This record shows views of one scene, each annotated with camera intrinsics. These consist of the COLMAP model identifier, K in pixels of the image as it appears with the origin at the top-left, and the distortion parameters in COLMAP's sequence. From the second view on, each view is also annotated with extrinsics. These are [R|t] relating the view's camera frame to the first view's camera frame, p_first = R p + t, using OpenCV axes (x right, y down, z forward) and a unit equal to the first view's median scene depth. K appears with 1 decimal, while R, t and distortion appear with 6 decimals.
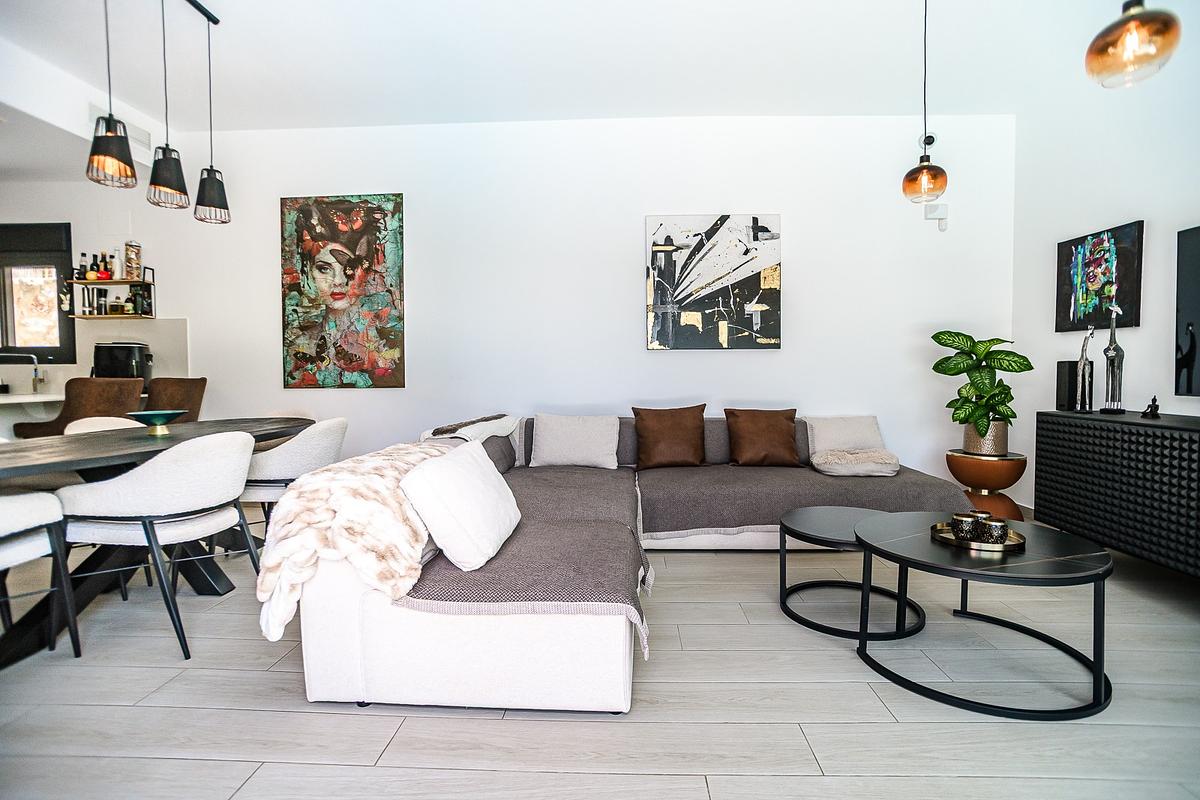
lens RADIAL K [[607.1, 0, 600.0], [0, 607.1, 400.0], [0, 0, 1]] dist [-0.078579, 0.047464]
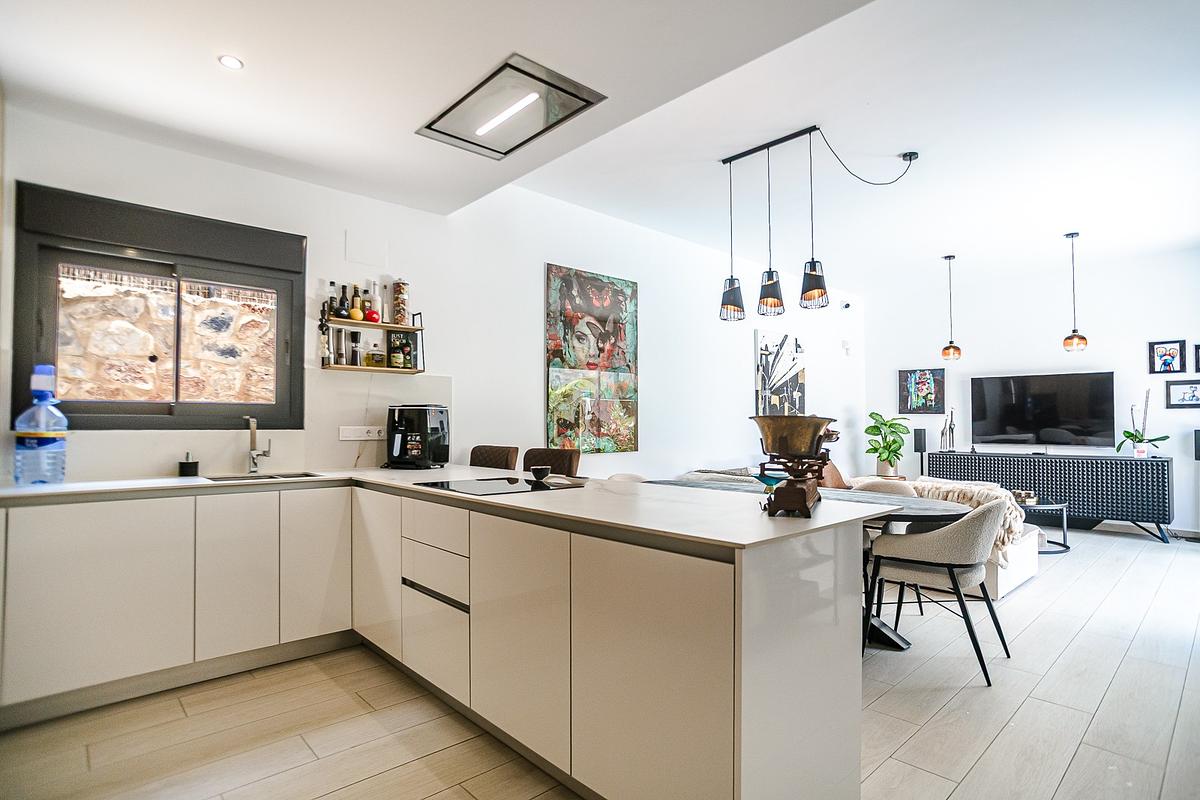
lens RADIAL K [[607.1, 0, 600.0], [0, 607.1, 400.0], [0, 0, 1]] dist [-0.078579, 0.047464]
pose [[0.703362, 0.030744, 0.710167, -1.198740], [0.024016, 0.997466, -0.066967, -0.042303], [-0.710426, 0.064157, 0.700841, 0.243077]]
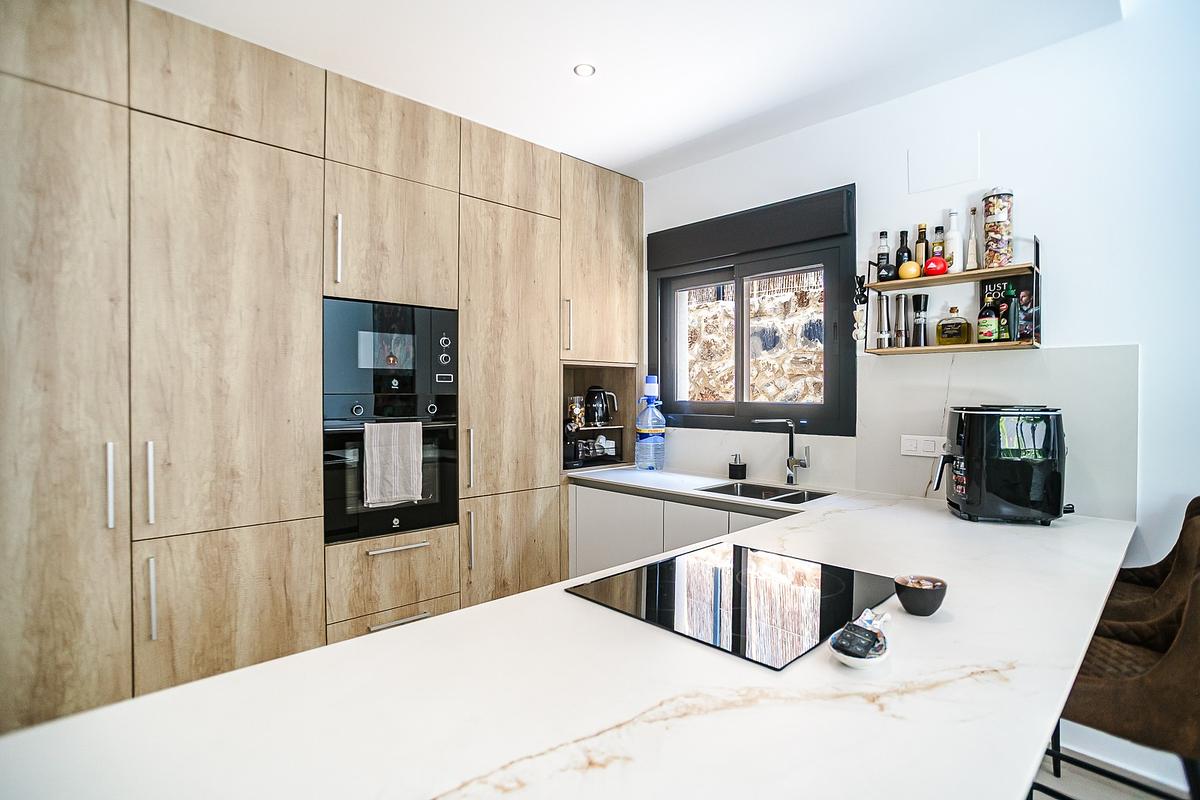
lens RADIAL K [[607.1, 0, 600.0], [0, 607.1, 400.0], [0, 0, 1]] dist [-0.078579, 0.047464]
pose [[0.720502, 0.010118, -0.693379, -0.704022], [-0.031963, 0.999315, -0.018630, -0.081499], [0.692716, 0.035585, 0.720332, 0.450463]]
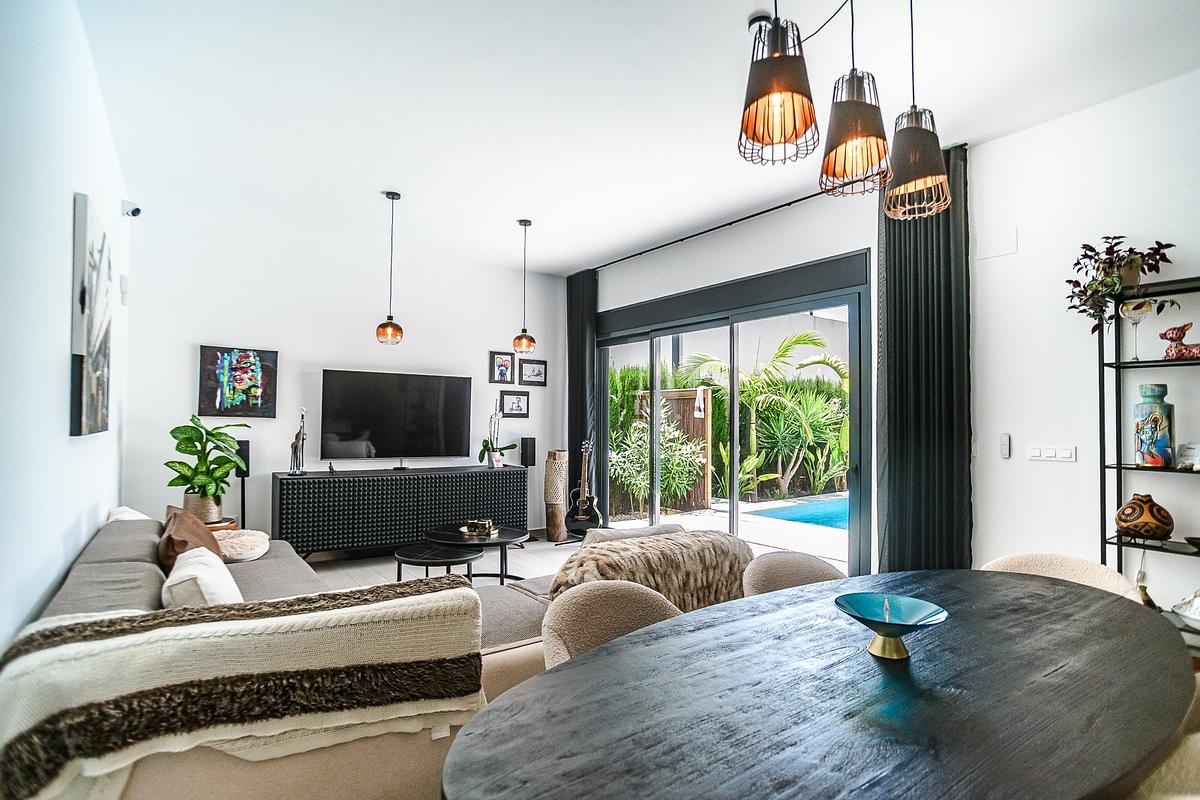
lens RADIAL K [[621.9, 0, 600.0], [0, 621.9, 400.0], [0, 0, 1]] dist [-0.000738, 0.050721]
pose [[-0.573712, 0.030012, 0.818507, -0.676898], [0.023267, 0.999522, -0.020341, -0.086716], [-0.818727, 0.007374, -0.574136, 0.902636]]
